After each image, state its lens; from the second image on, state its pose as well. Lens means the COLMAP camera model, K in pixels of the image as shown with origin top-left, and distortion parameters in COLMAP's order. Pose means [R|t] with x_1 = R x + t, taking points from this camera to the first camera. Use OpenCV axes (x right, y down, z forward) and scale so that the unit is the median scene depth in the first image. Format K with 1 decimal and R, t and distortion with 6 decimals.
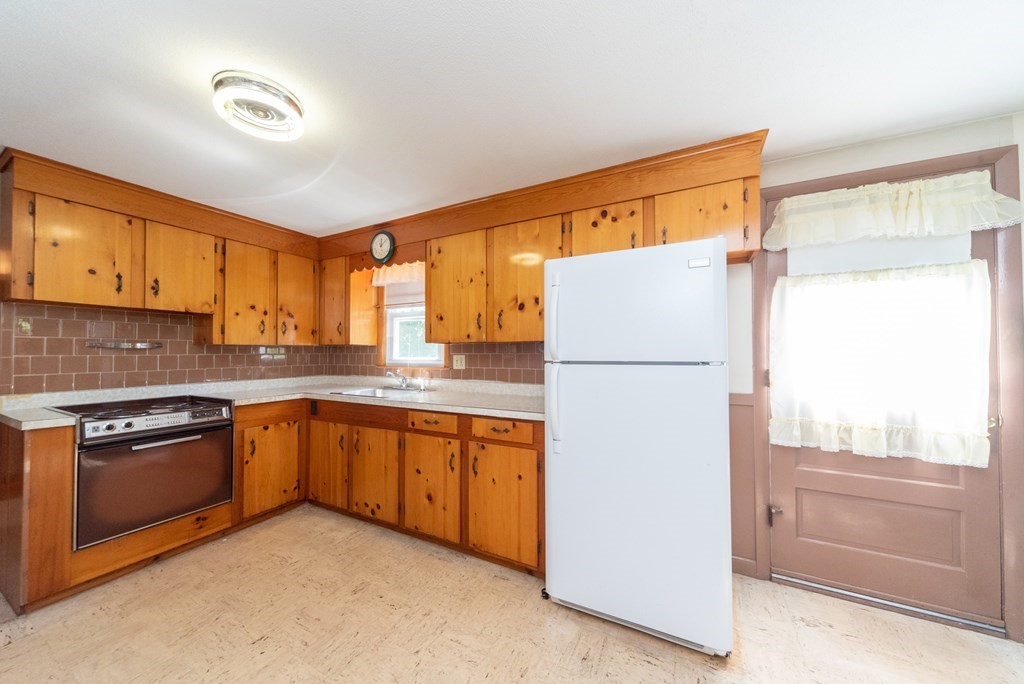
lens RADIAL K [[353.4, 0, 509.0], [0, 353.4, 348.1], [0, 0, 1]] dist [0.004360, -0.001204]
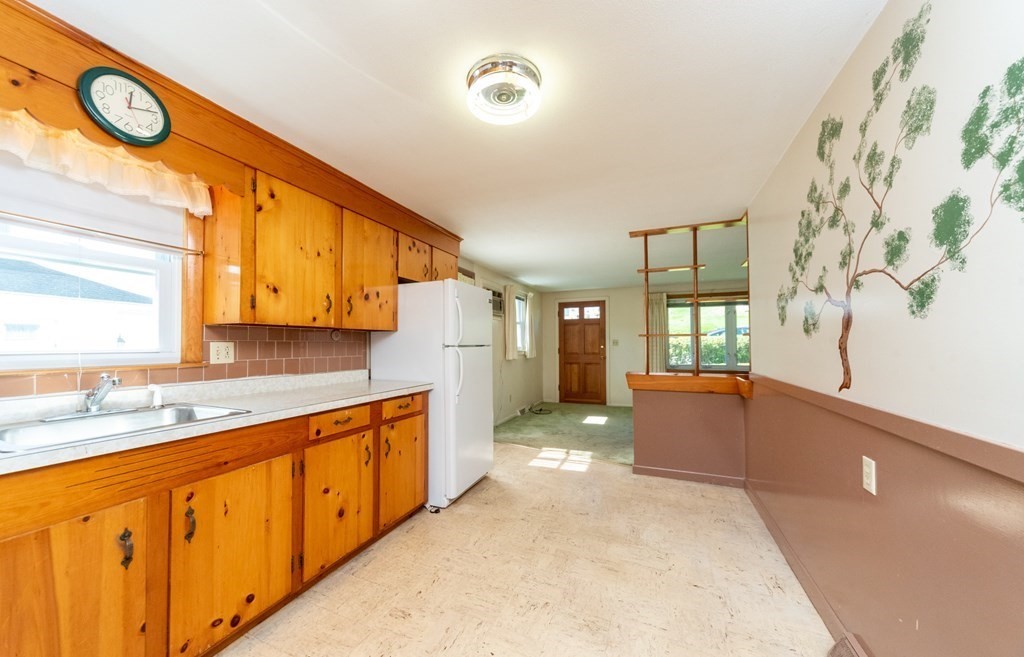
lens RADIAL K [[357.8, 0, 494.0], [0, 357.8, 337.2], [0, 0, 1]] dist [0.007111, -0.000794]
pose [[-0.063125, 0.023575, 0.997727, -1.045340], [-0.010554, 0.999649, -0.024288, 0.026224], [-0.997950, -0.012063, -0.062854, 0.668654]]
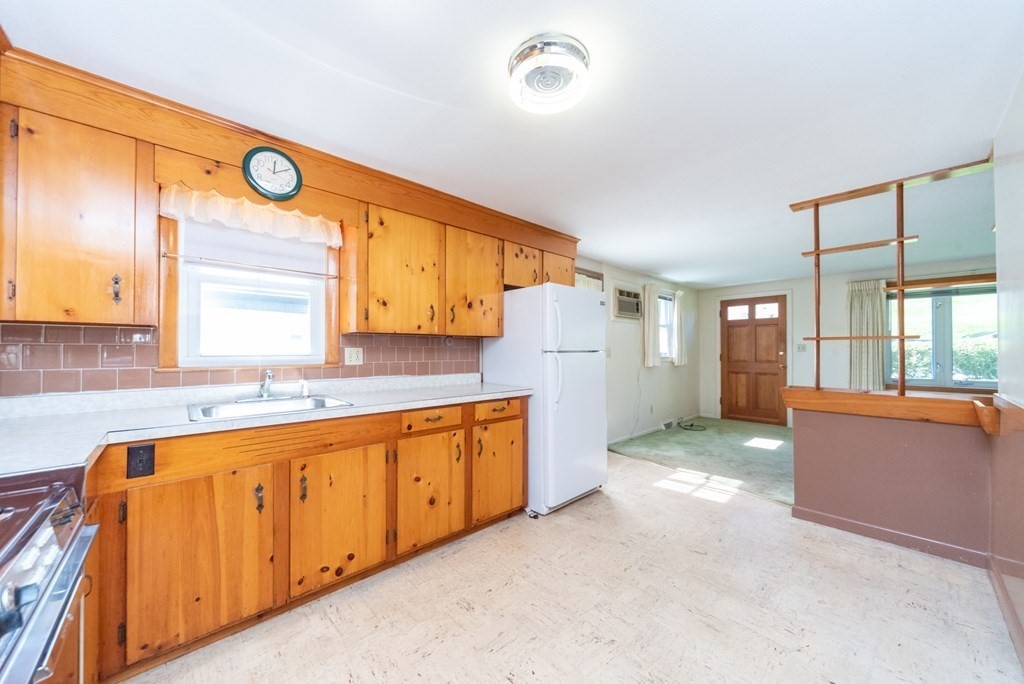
lens RADIAL K [[359.8, 0, 508.4], [0, 359.8, 347.4], [0, 0, 1]] dist [0.001670, -0.000518]
pose [[0.339473, 0.009045, 0.940572, -0.995340], [-0.013848, 0.999893, -0.004617, 0.022330], [-0.940514, -0.011457, 0.339562, 0.477074]]
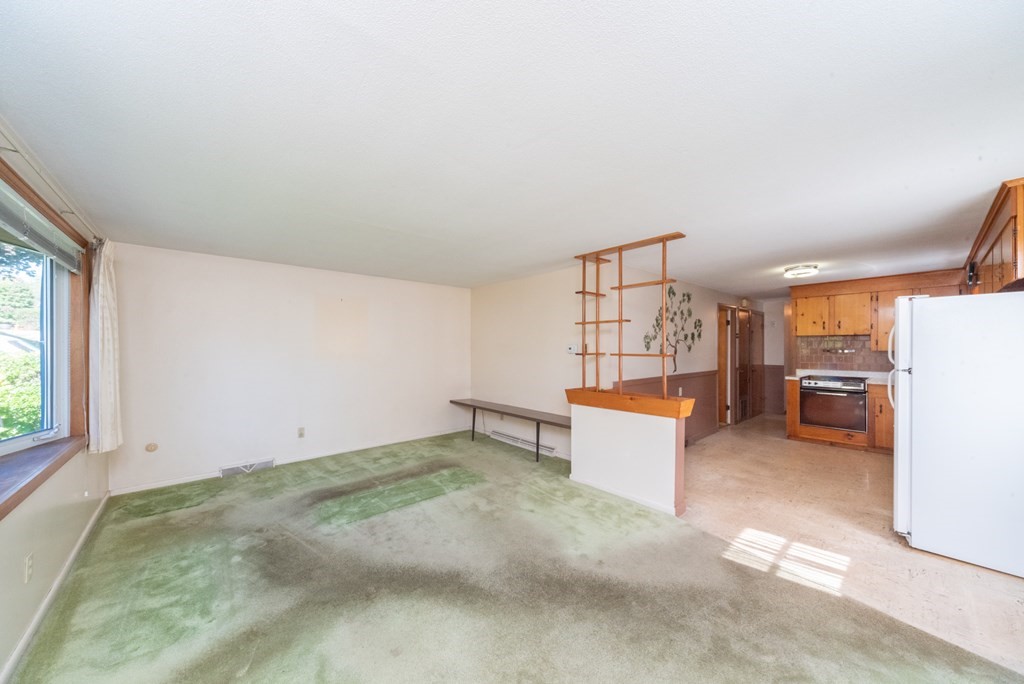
lens RADIAL K [[353.4, 0, 513.0], [0, 353.4, 351.1], [0, 0, 1]] dist [0.004360, -0.001204]
pose [[-0.360005, 0.010449, -0.932892, 1.722962], [0.014872, 0.999874, 0.005460, -0.051054], [0.932832, -0.011909, -0.360115, -0.086910]]
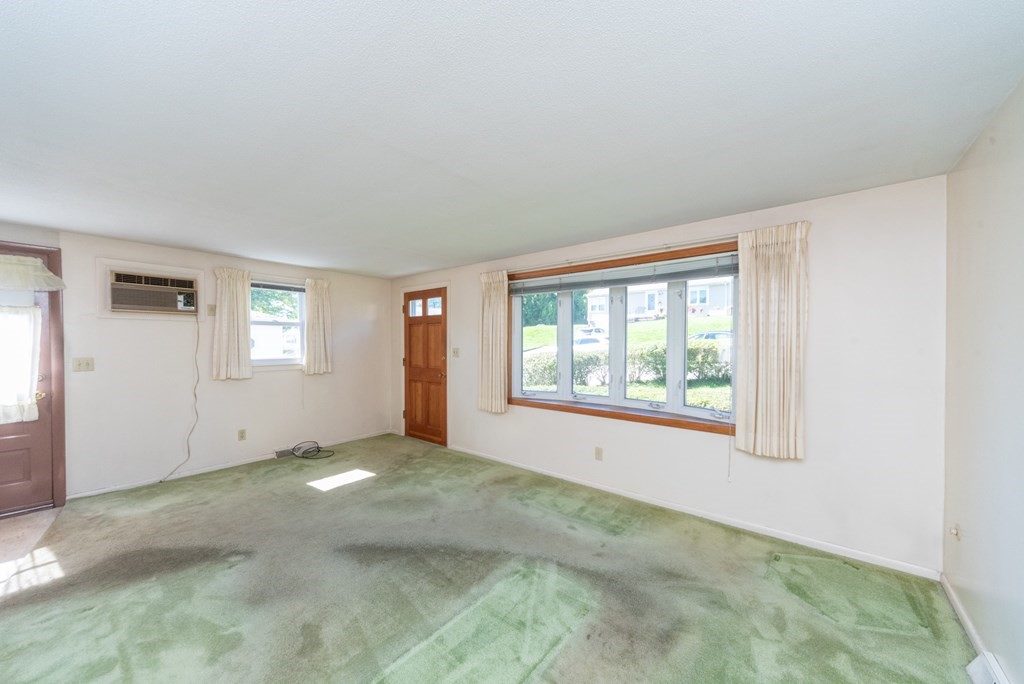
lens RADIAL K [[371.1, 0, 512.9], [0, 371.1, 348.3], [0, 0, 1]] dist [-0.000356, -0.000440]
pose [[0.185705, -0.014035, 0.982505, -0.052577], [-0.013590, 0.999766, 0.016851, -0.068526], [-0.982512, -0.016481, 0.185471, -1.164934]]
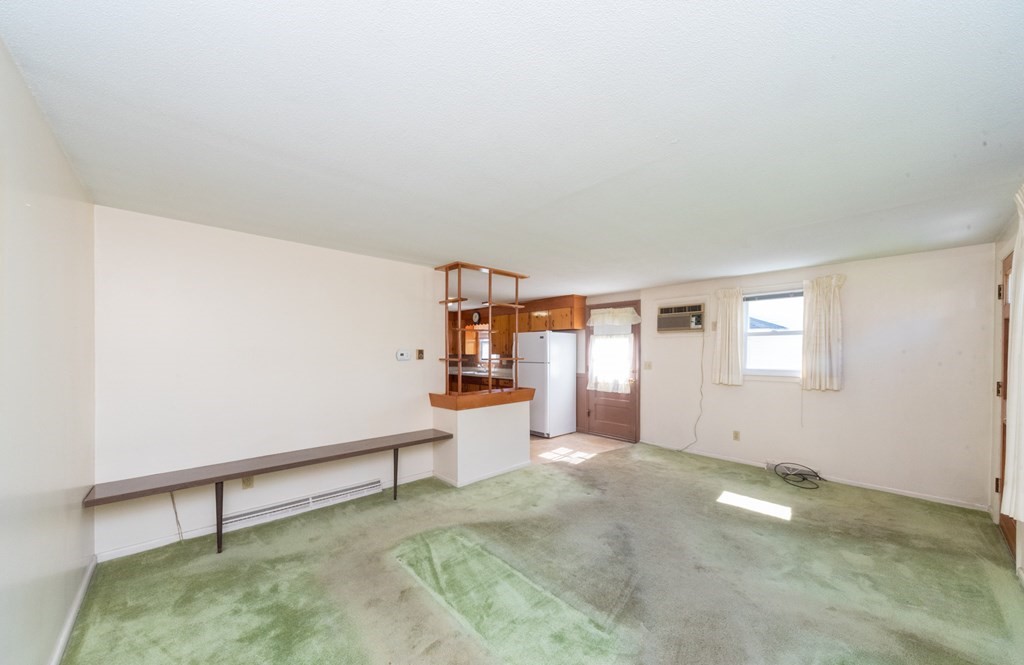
lens RADIAL K [[357.8, 0, 504.7], [0, 357.8, 355.3], [0, 0, 1]] dist [0.007111, -0.000794]
pose [[0.942512, 0.006918, -0.334101, 0.892316], [-0.000296, 0.999803, 0.019867, -0.071747], [0.334173, -0.018626, 0.942328, -1.755371]]
